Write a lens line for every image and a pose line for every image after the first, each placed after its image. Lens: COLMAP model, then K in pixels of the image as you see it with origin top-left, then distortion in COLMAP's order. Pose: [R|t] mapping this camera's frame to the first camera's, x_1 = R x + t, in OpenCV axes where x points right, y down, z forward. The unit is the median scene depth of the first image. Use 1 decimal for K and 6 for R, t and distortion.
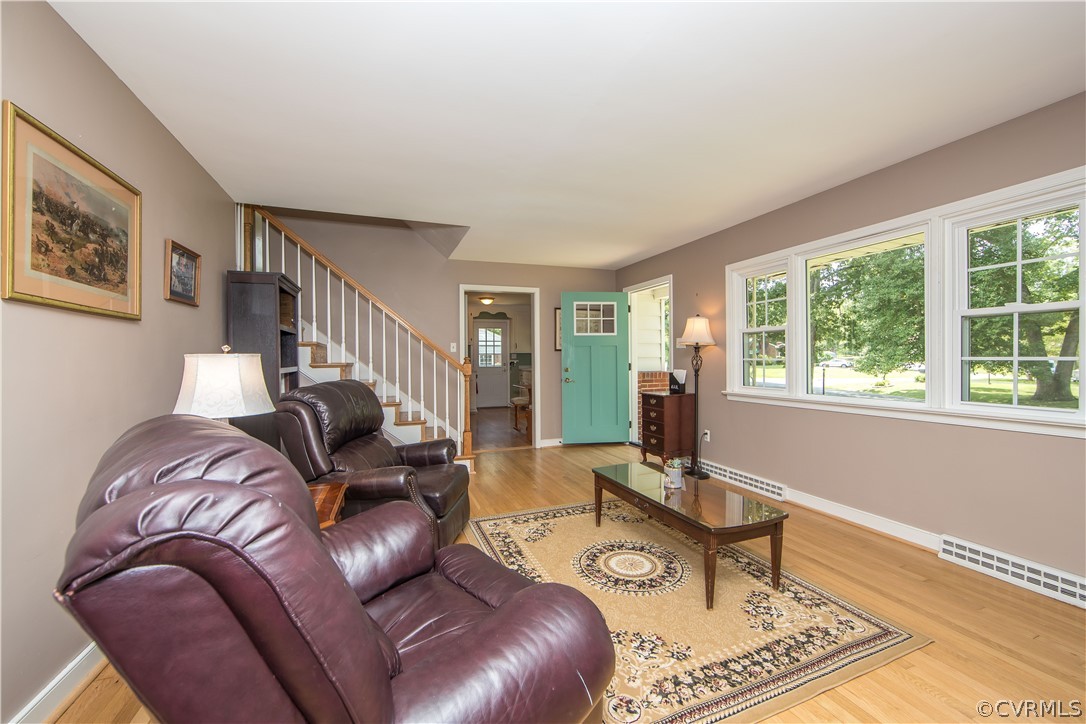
lens RADIAL K [[432.6, 0, 548.1], [0, 432.6, 361.6], [0, 0, 1]] dist [-0.014629, 0.002999]
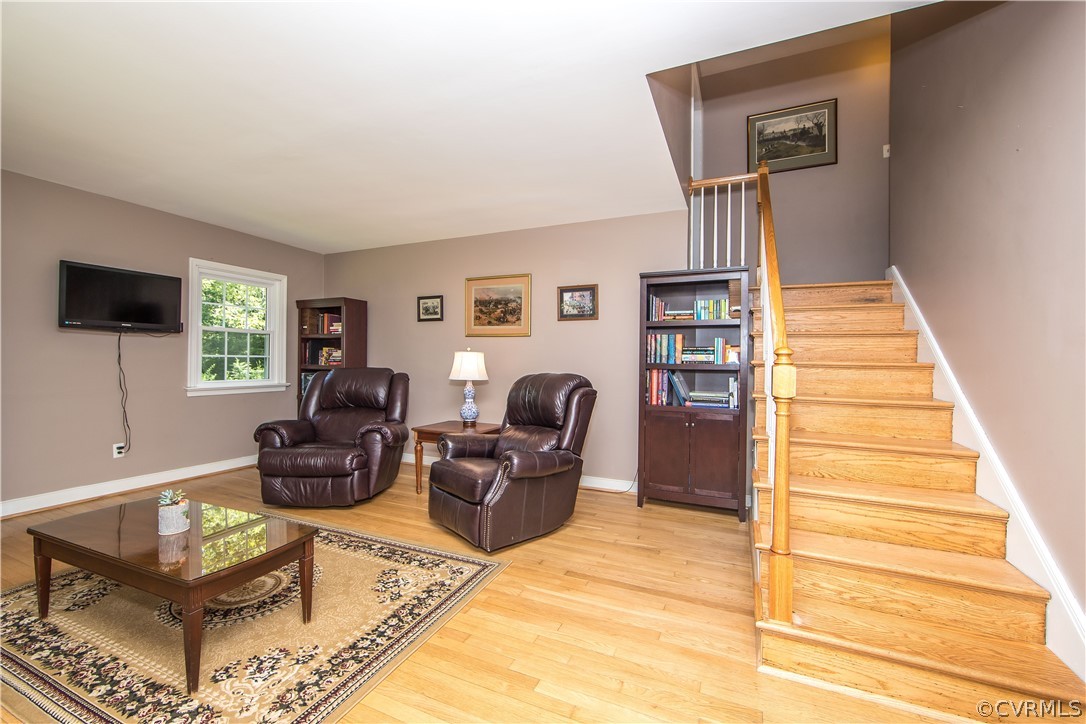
lens RADIAL K [[432.6, 0, 548.1], [0, 432.6, 361.6], [0, 0, 1]] dist [-0.014629, 0.002999]
pose [[-0.704682, 0.002543, -0.709519, 0.354371], [-0.010066, 0.999857, 0.013580, -0.001330], [0.709452, 0.016711, -0.704556, 1.928539]]
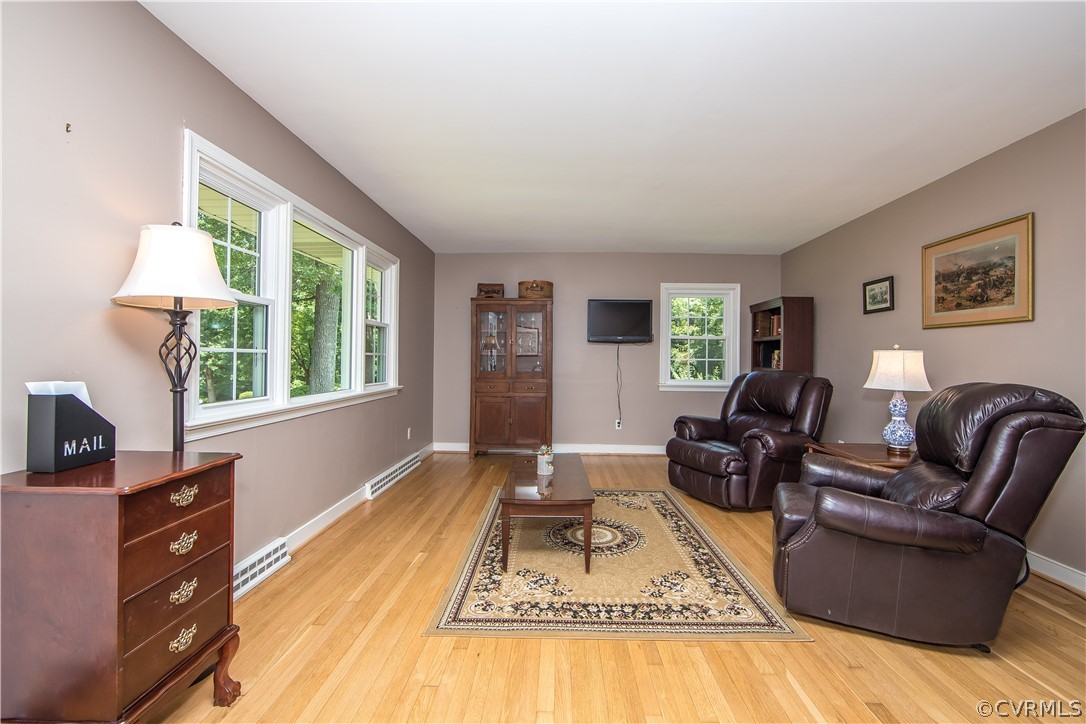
lens RADIAL K [[437.9, 0, 551.1], [0, 437.9, 360.1], [0, 0, 1]] dist [-0.008597, 0.000175]
pose [[-0.924375, -0.001385, 0.381483, -0.134982], [-0.000133, 0.999995, 0.003309, 0.008664], [-0.381486, 0.003008, -0.924370, 1.998908]]
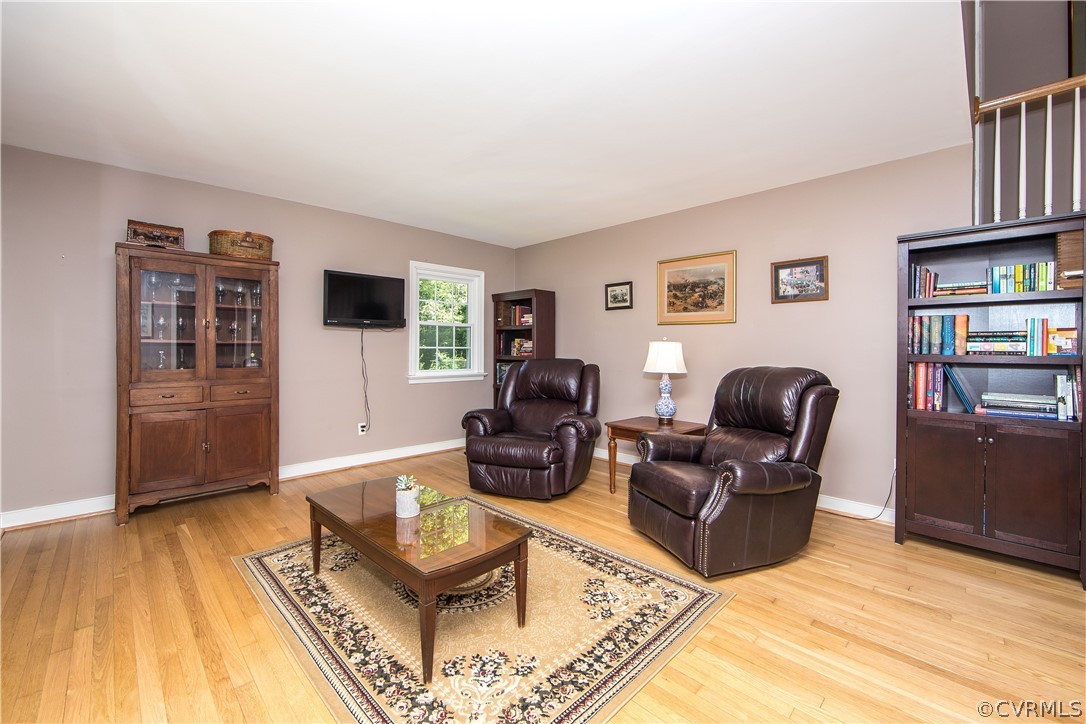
lens RADIAL K [[444.5, 0, 554.6], [0, 444.5, 350.9], [0, 0, 1]] dist [-0.010715, 0.000261]
pose [[-0.913223, 0.006604, -0.407406, 0.369027], [-0.000302, 0.999857, 0.016886, -0.006267], [0.407459, 0.015544, -0.913091, 1.810694]]
